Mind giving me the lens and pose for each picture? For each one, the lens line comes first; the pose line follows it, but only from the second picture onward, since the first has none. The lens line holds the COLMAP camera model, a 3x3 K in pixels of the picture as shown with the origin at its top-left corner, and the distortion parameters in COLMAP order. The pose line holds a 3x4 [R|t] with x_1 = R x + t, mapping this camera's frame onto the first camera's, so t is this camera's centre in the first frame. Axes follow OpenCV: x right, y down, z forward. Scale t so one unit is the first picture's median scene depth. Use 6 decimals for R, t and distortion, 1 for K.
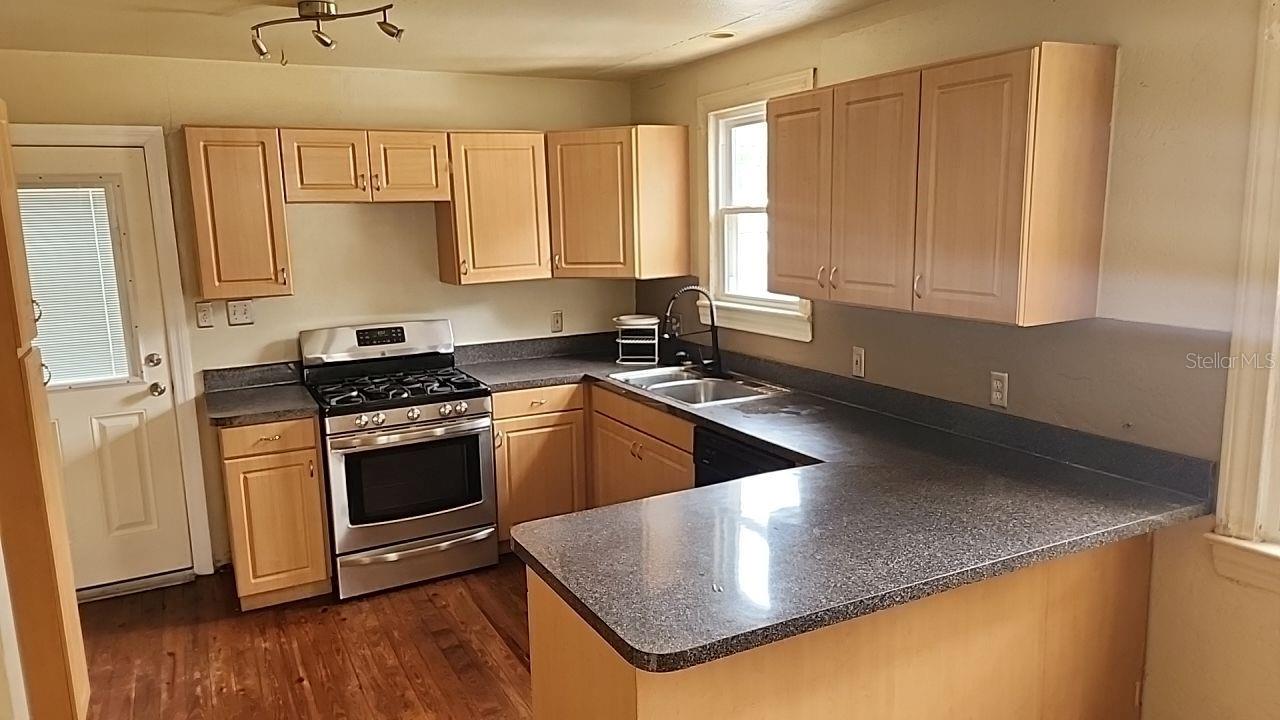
lens RADIAL K [[863.3, 0, 617.9], [0, 863.3, 350.3], [0, 0, 1]] dist [0.084832, -0.066283]
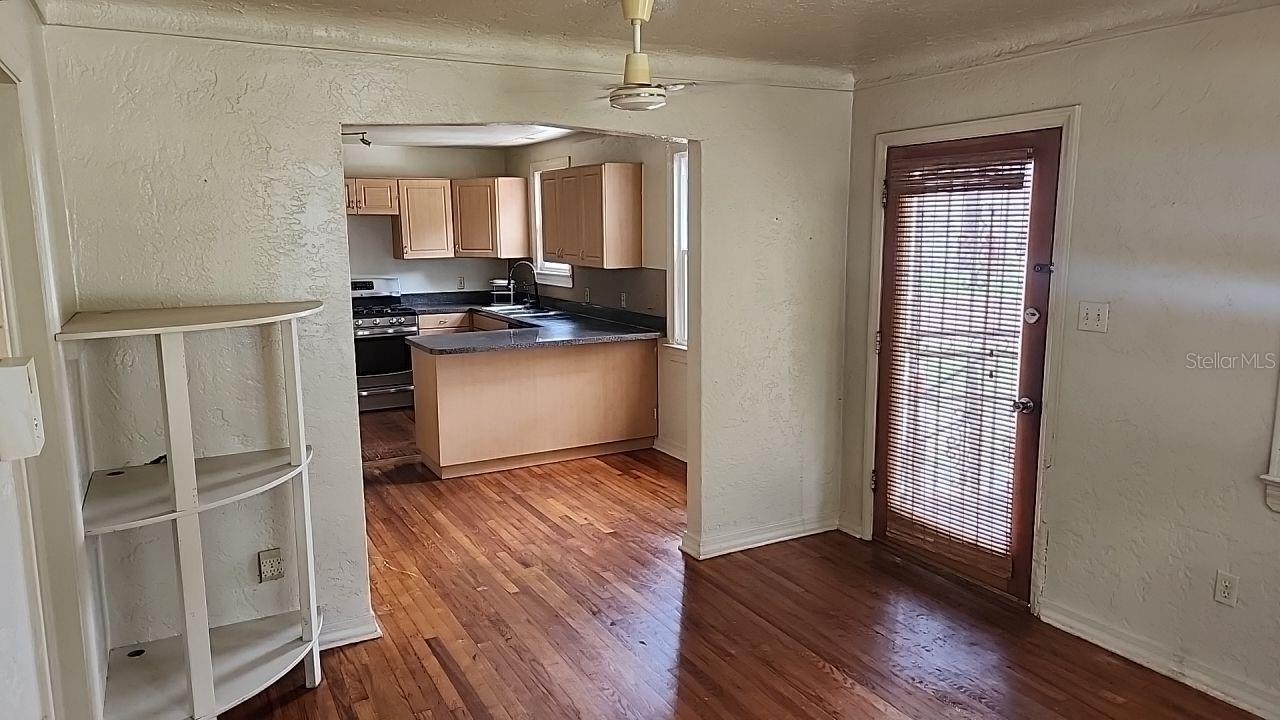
lens RADIAL K [[863.3, 0, 639.7], [0, 863.3, 359.4], [0, 0, 1]] dist [0.084832, -0.066283]
pose [[0.999361, 0.013880, 0.032938, 0.289867], [-0.013639, 0.999879, -0.007518, 0.159569], [-0.033038, 0.007064, 0.999429, -0.968005]]
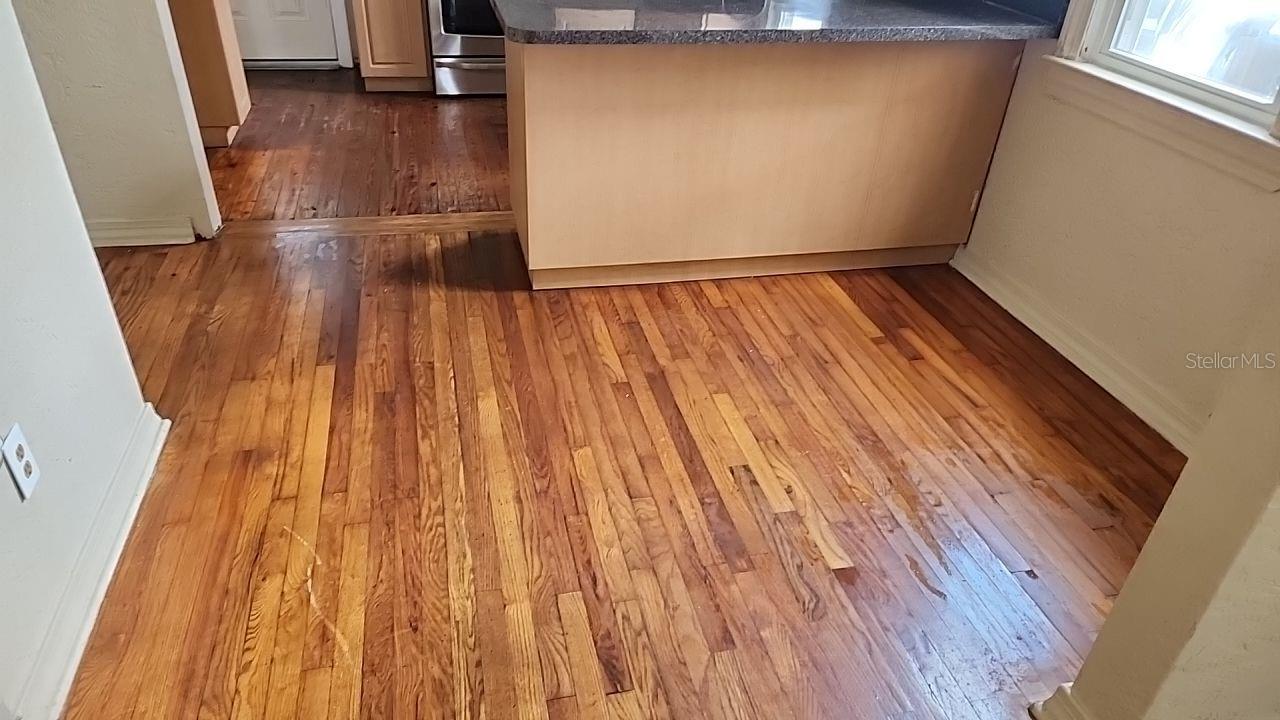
lens RADIAL K [[863.3, 0, 617.8], [0, 863.3, 368.5], [0, 0, 1]] dist [0.084832, -0.066283]
pose [[0.962889, 0.196262, -0.185273, 0.238898], [-0.107328, 0.908282, 0.404356, 0.099339], [0.247640, -0.369465, 0.895639, -0.209669]]
